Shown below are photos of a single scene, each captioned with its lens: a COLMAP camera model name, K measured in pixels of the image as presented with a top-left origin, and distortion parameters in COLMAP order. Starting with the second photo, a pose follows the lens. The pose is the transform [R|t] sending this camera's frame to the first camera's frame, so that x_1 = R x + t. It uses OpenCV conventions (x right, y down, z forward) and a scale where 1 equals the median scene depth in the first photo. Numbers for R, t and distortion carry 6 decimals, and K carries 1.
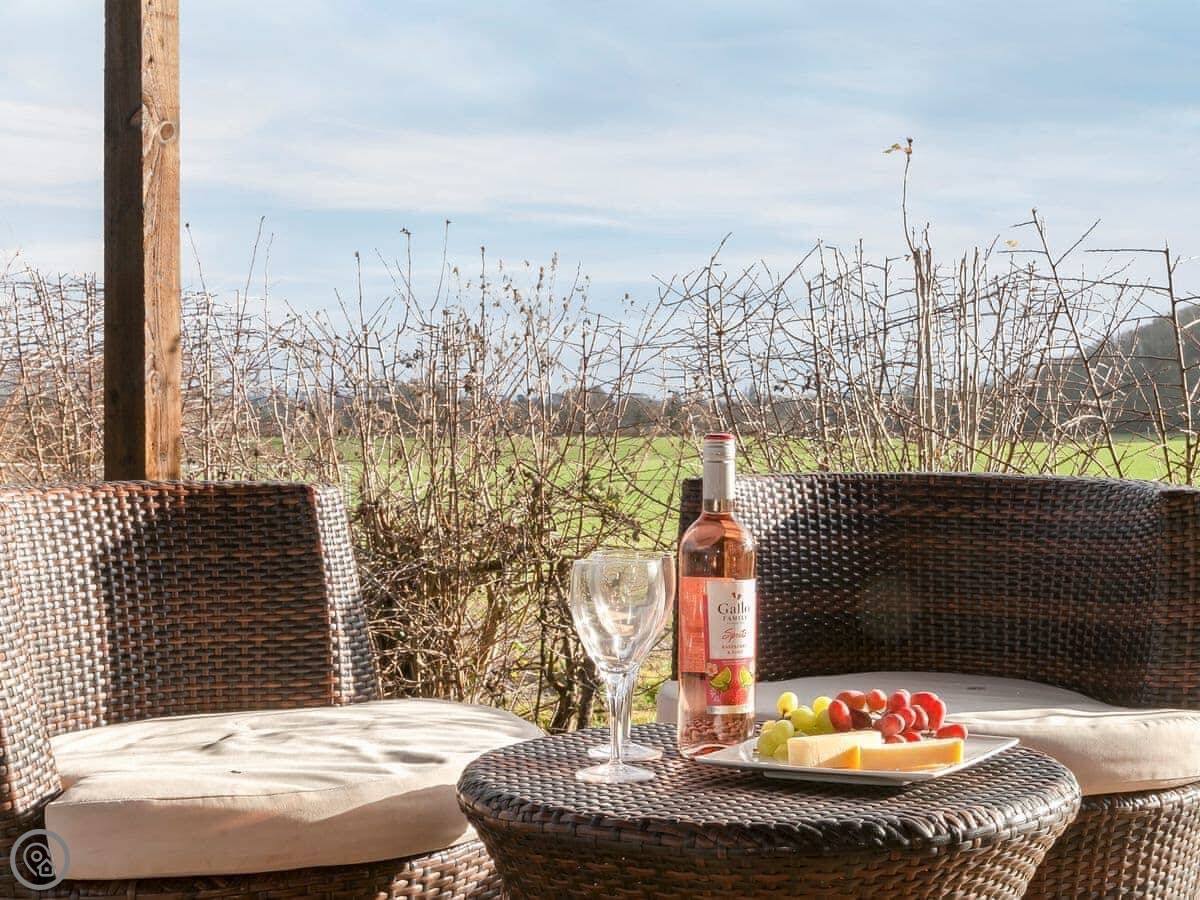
lens RADIAL K [[2277.3, 0, 603.1], [0, 2277.3, 450.8], [0, 0, 1]] dist [0.129134, 0.000000]
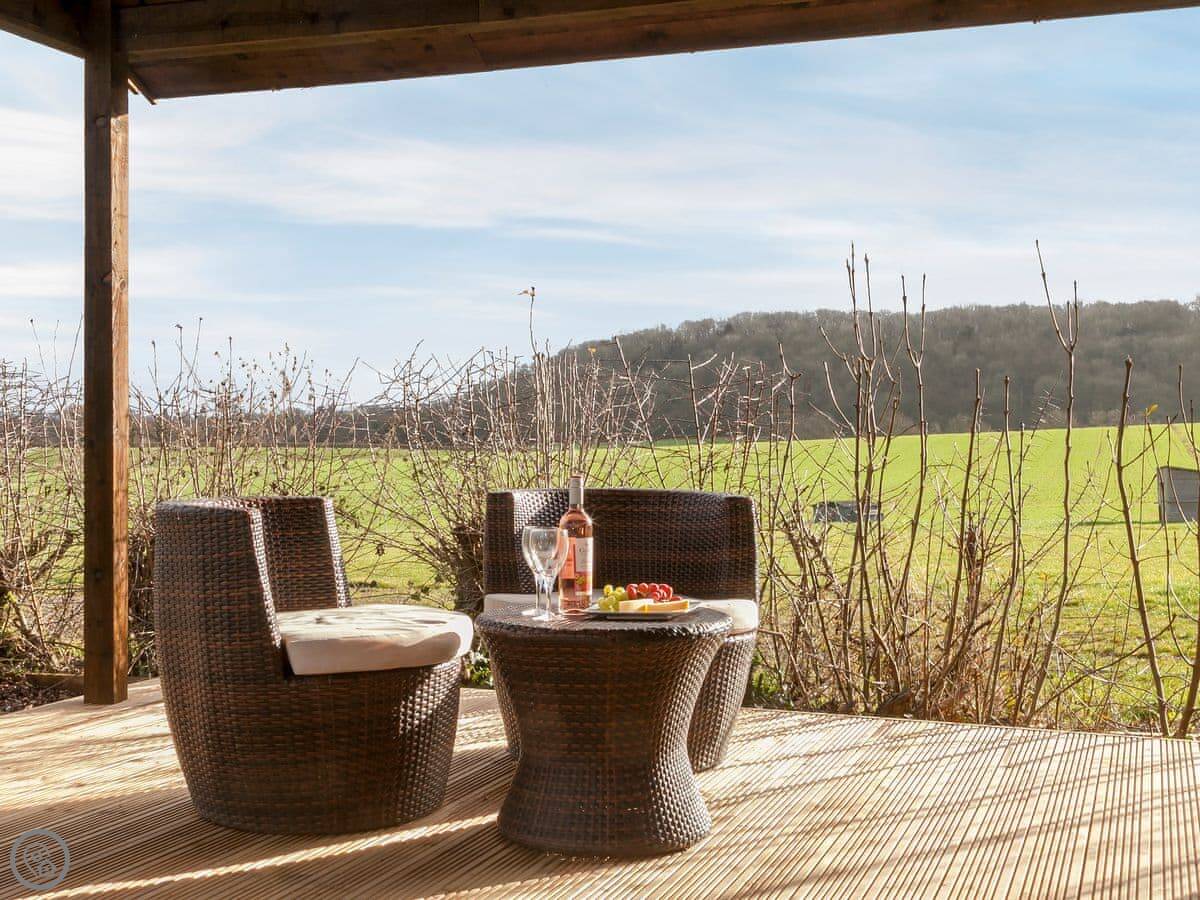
lens RADIAL K [[2277.3, 0, 598.7], [0, 2277.3, 449.8], [0, 0, 1]] dist [0.129134, 0.000000]
pose [[0.958485, -0.002809, 0.285128, -0.587457], [0.002786, 0.999996, 0.000486, -0.034075], [-0.285129, 0.000329, 0.958489, -1.223257]]
